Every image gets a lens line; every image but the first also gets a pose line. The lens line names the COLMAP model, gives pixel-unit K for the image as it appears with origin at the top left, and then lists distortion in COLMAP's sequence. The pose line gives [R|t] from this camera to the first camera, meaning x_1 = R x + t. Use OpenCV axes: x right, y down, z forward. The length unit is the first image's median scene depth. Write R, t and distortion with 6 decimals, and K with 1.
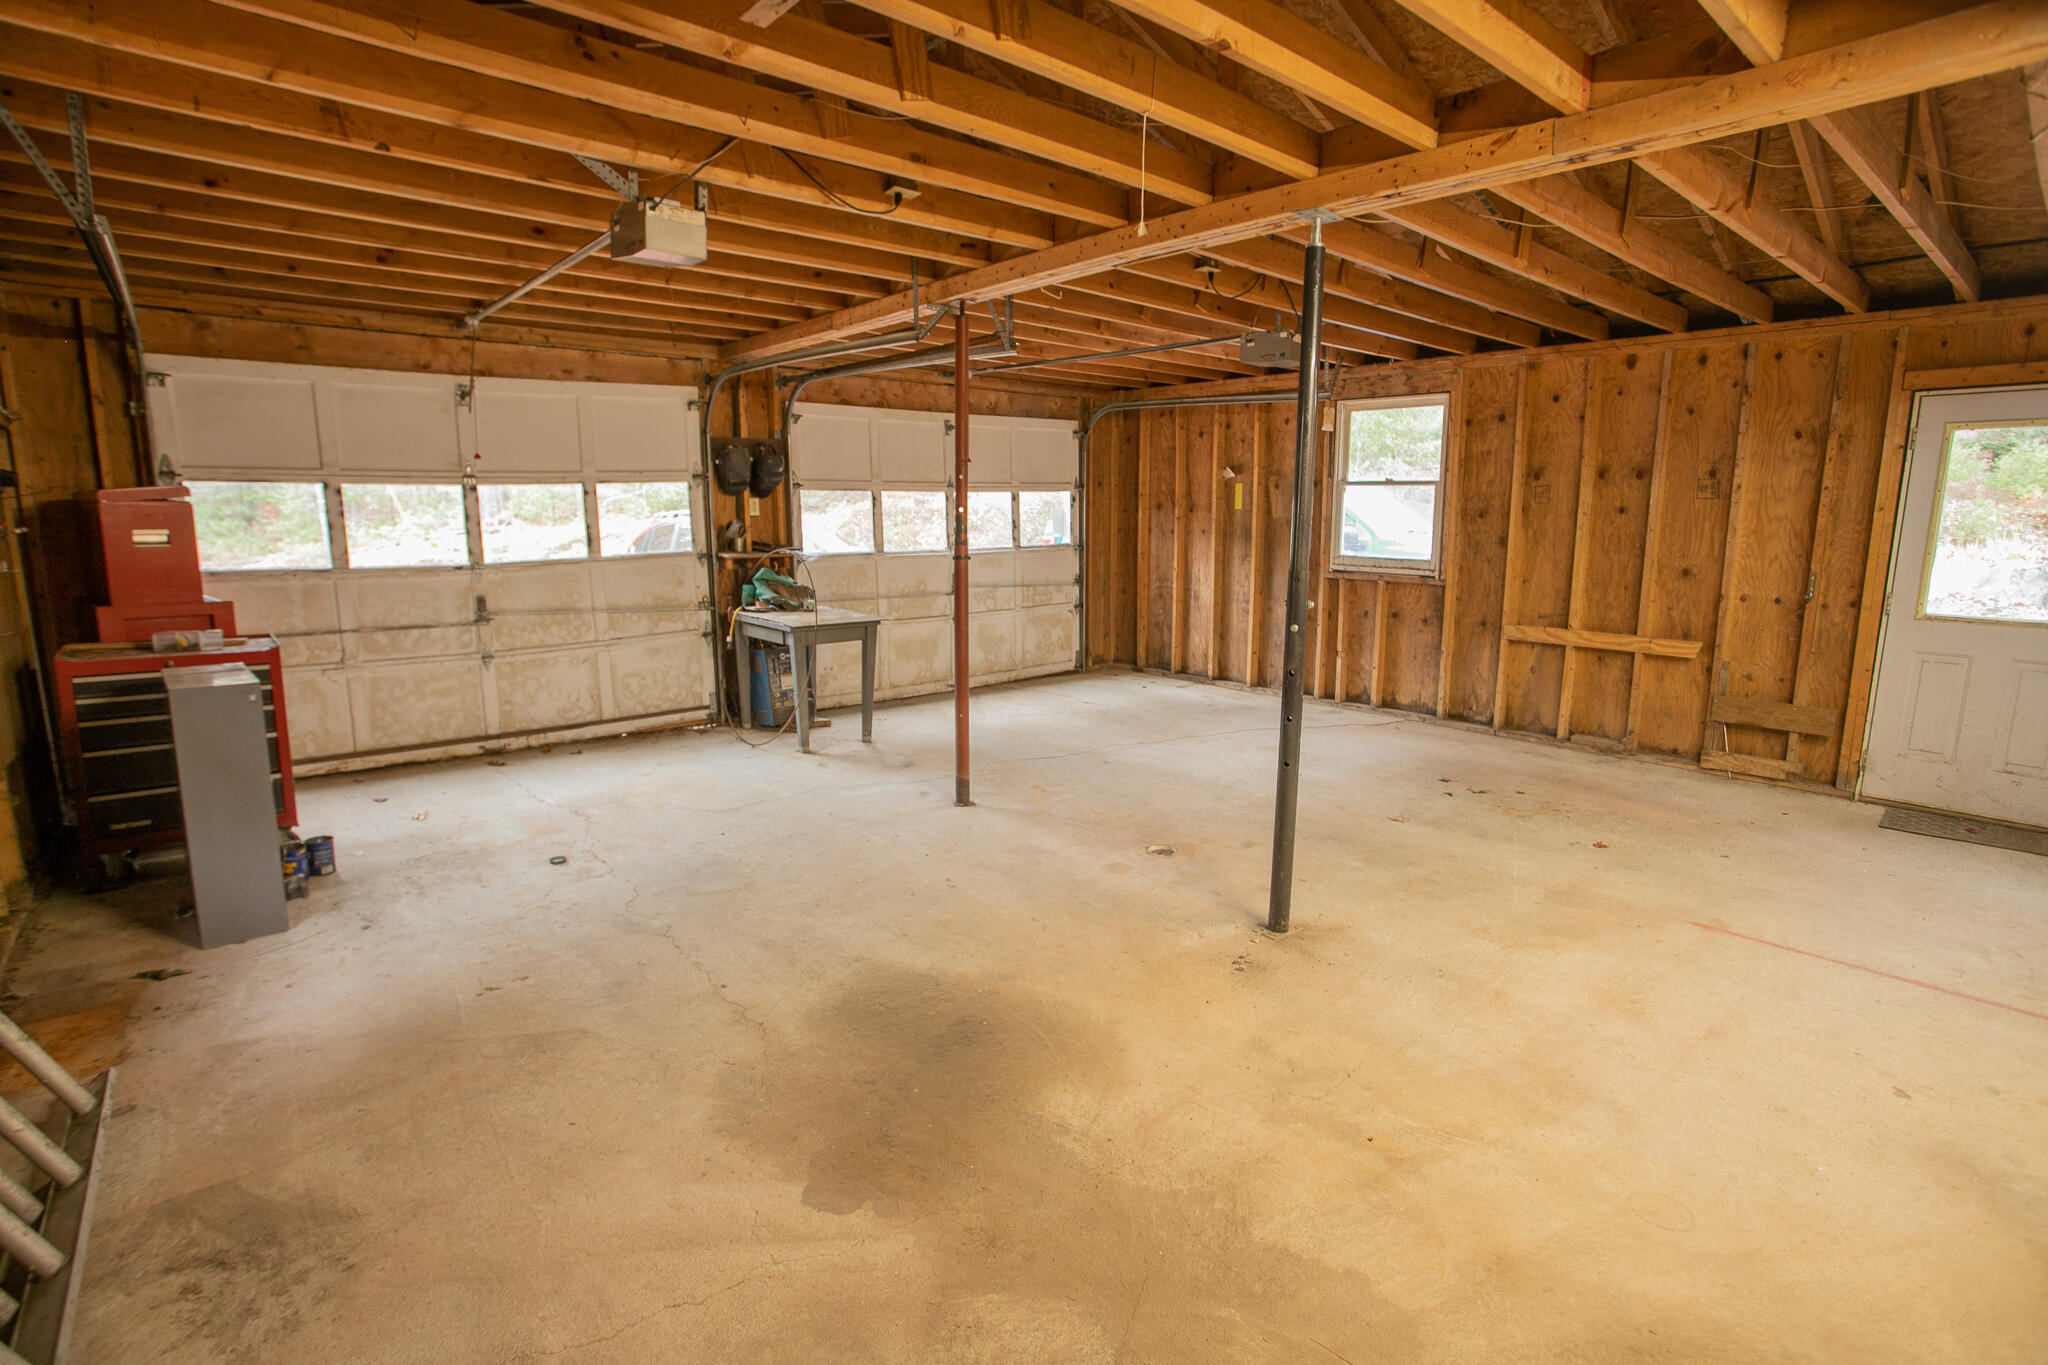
lens RADIAL K [[988.4, 0, 1024.0], [0, 988.4, 682.5], [0, 0, 1]] dist [-0.092990, 0.047396]
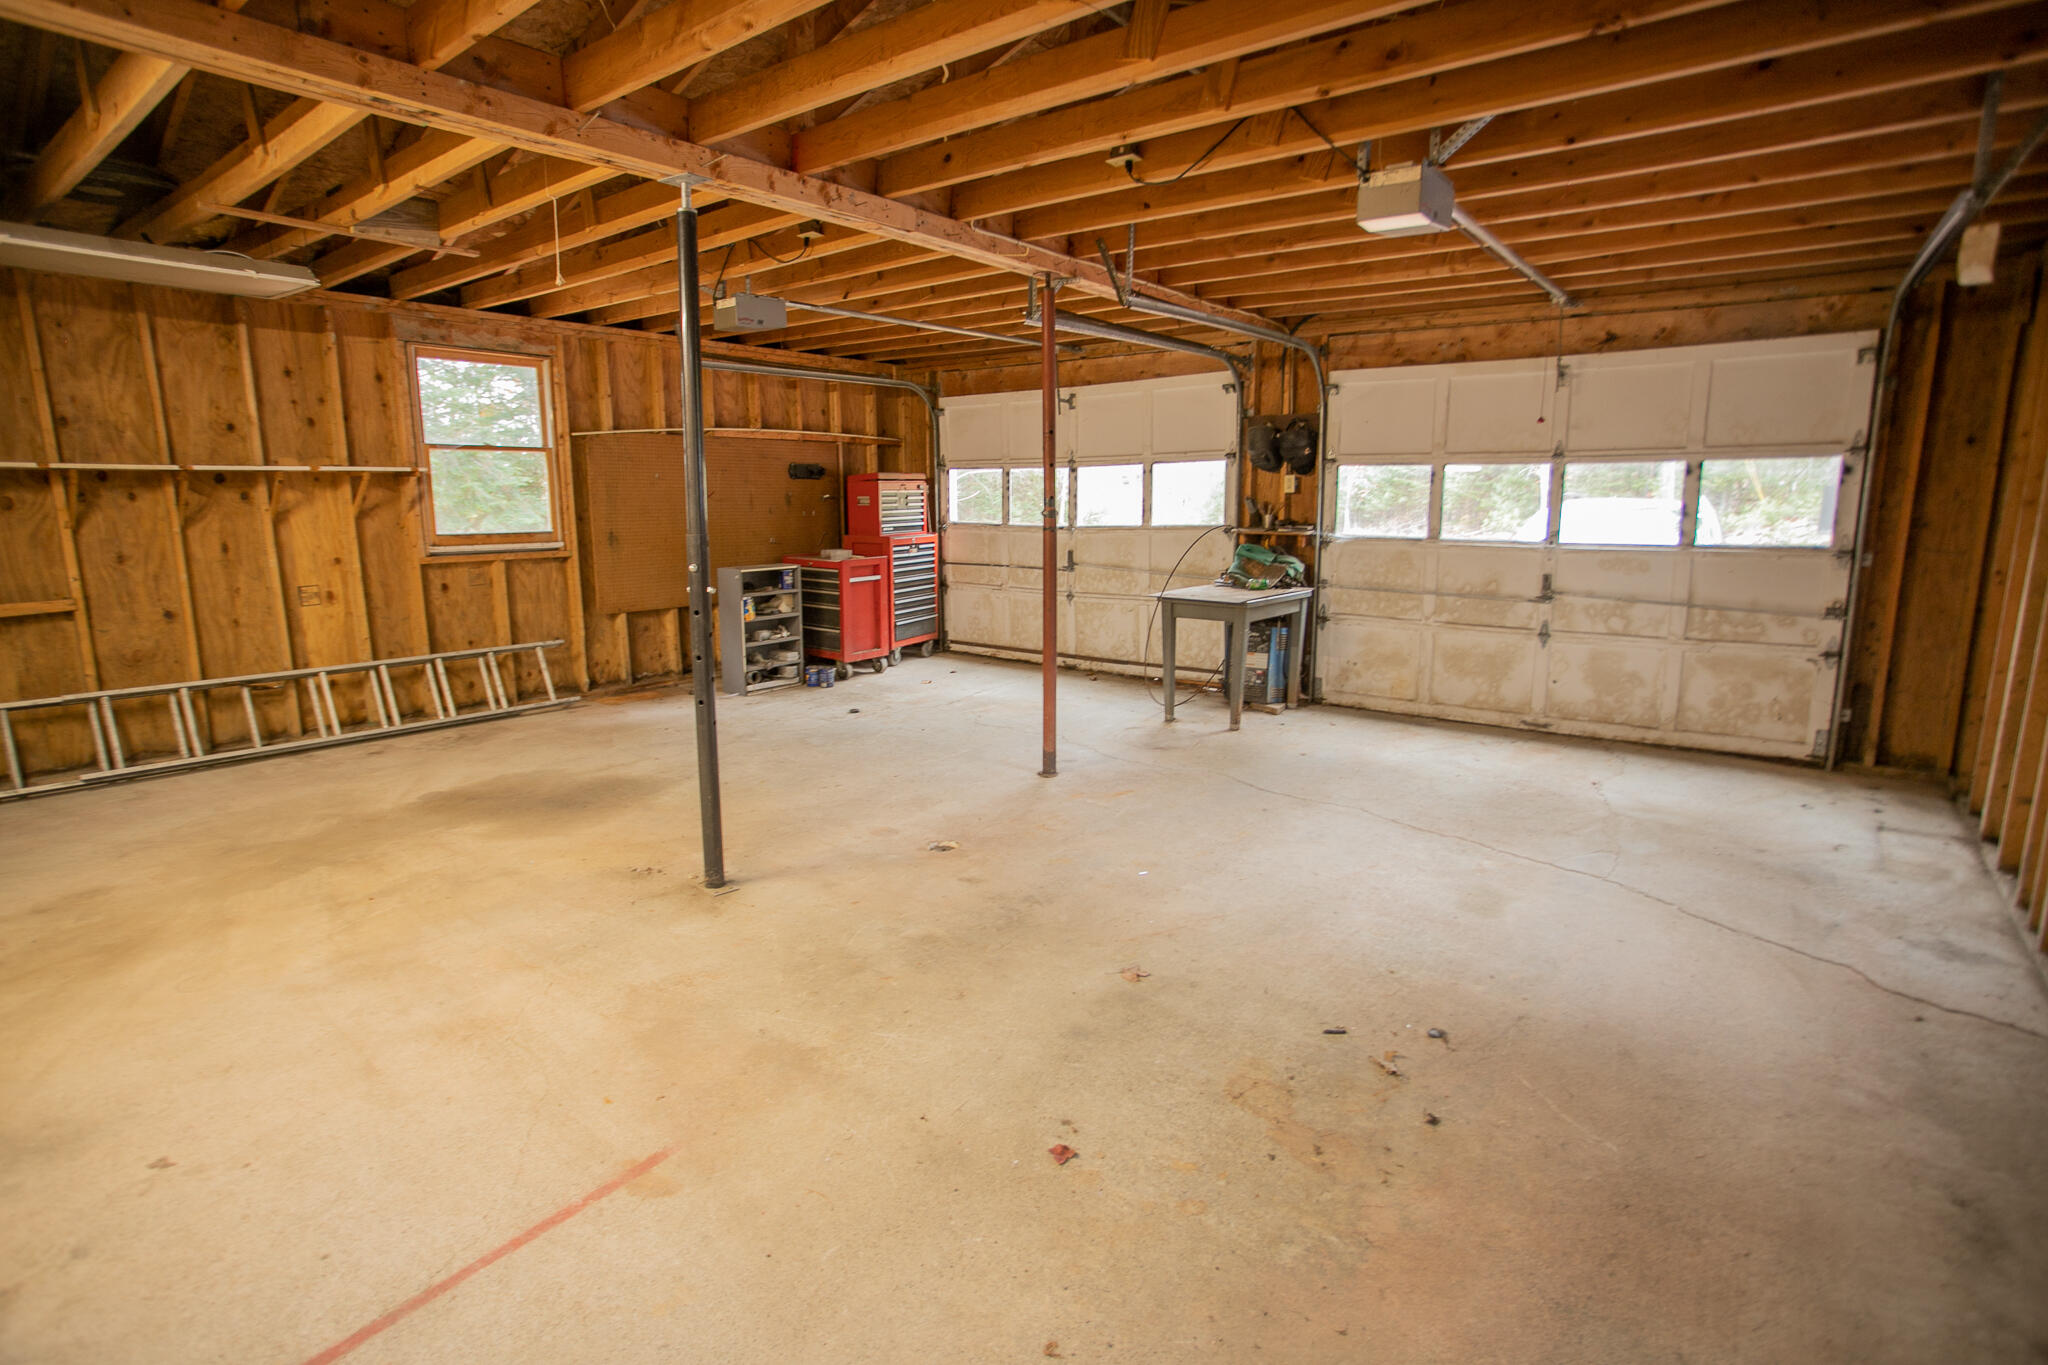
lens RADIAL K [[995.0, 0, 1024.0], [0, 995.0, 682.5], [0, 0, 1]] dist [-0.054457, 0.023018]
pose [[0.198436, 0.179880, -0.963466, 0.824545], [-0.166815, 0.974870, 0.147652, -0.106570], [0.965813, 0.131421, 0.223456, 0.668153]]
